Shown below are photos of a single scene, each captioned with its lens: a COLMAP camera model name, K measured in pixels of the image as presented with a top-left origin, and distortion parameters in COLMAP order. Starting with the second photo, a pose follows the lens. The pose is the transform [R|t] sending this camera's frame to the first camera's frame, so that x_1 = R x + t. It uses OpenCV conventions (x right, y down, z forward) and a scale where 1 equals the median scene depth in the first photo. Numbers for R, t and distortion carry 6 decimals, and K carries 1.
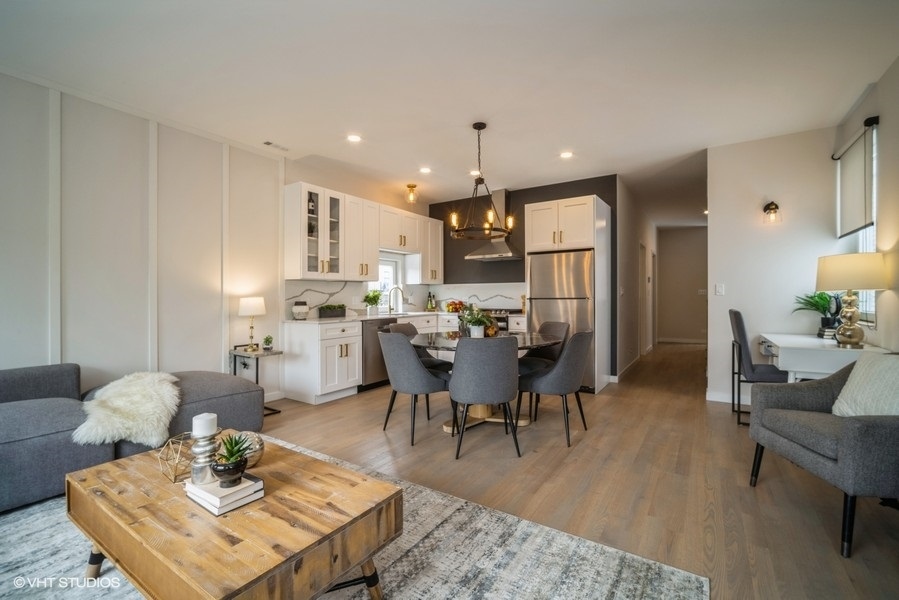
lens RADIAL K [[390.0, 0, 451.3], [0, 390.0, 297.5], [0, 0, 1]] dist [-0.000863, -0.000048]
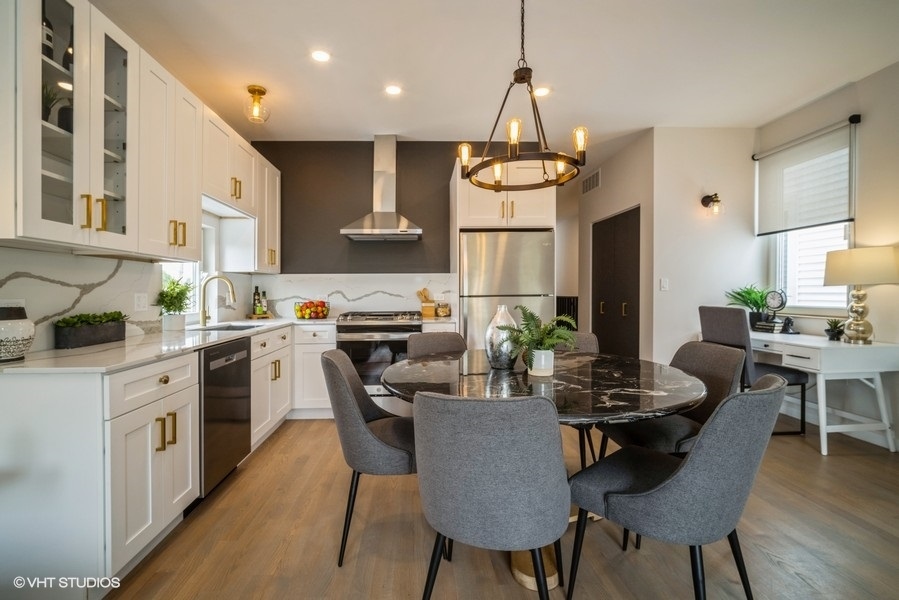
lens RADIAL K [[404.6, 0, 425.4], [0, 404.6, 290.5], [0, 0, 1]] dist [-0.000477, -0.000387]
pose [[0.821989, 0.002134, 0.569500, -0.261162], [0.005707, 0.999912, -0.011985, 0.001582], [-0.569475, 0.013102, 0.821904, 0.460511]]
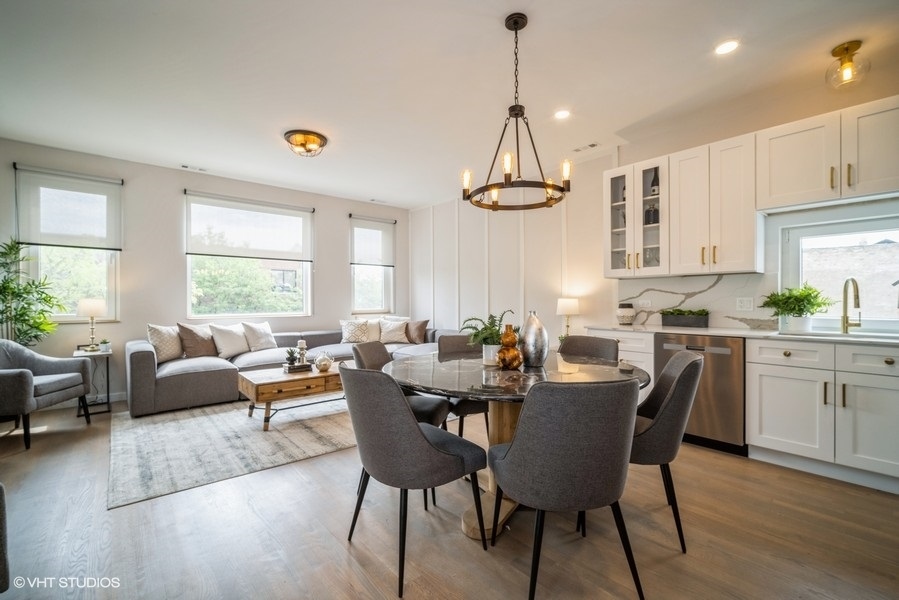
lens RADIAL K [[390.0, 0, 451.3], [0, 390.0, 297.5], [0, 0, 1]] dist [-0.000863, -0.000048]
pose [[-0.271827, -0.001375, -0.962345, 0.506326], [-0.001363, 0.999999, -0.001044, -0.001804], [0.962345, 0.001028, -0.271829, 0.785998]]
